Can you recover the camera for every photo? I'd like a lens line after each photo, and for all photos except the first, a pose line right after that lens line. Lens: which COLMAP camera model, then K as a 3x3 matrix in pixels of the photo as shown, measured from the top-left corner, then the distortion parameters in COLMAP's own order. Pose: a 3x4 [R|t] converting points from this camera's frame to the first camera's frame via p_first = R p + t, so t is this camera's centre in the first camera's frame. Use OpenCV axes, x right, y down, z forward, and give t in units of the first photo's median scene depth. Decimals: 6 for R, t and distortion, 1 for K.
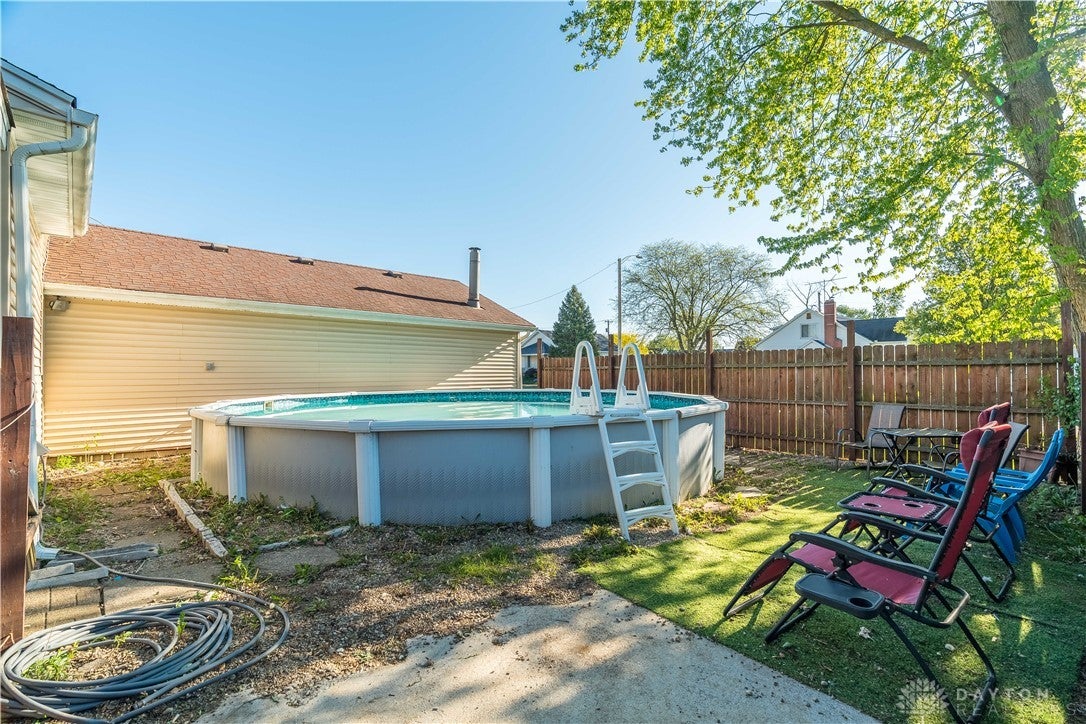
lens RADIAL K [[492.4, 0, 543.0], [0, 492.4, 362.0], [0, 0, 1]] dist [-0.010790, 0.000067]
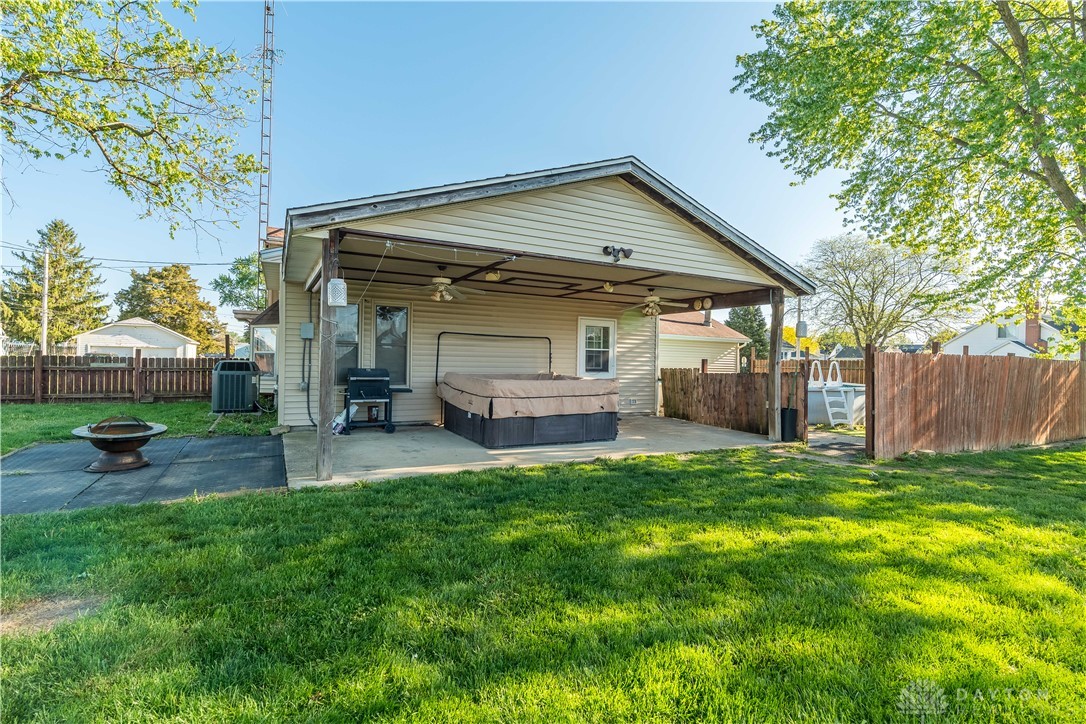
lens RADIAL K [[492.4, 0, 543.0], [0, 492.4, 362.0], [0, 0, 1]] dist [-0.010790, 0.000067]
pose [[0.955925, 0.024744, -0.292565, -0.030102], [-0.019295, 0.999583, 0.021495, -0.003439], [0.292975, -0.014902, 0.956004, -0.108538]]
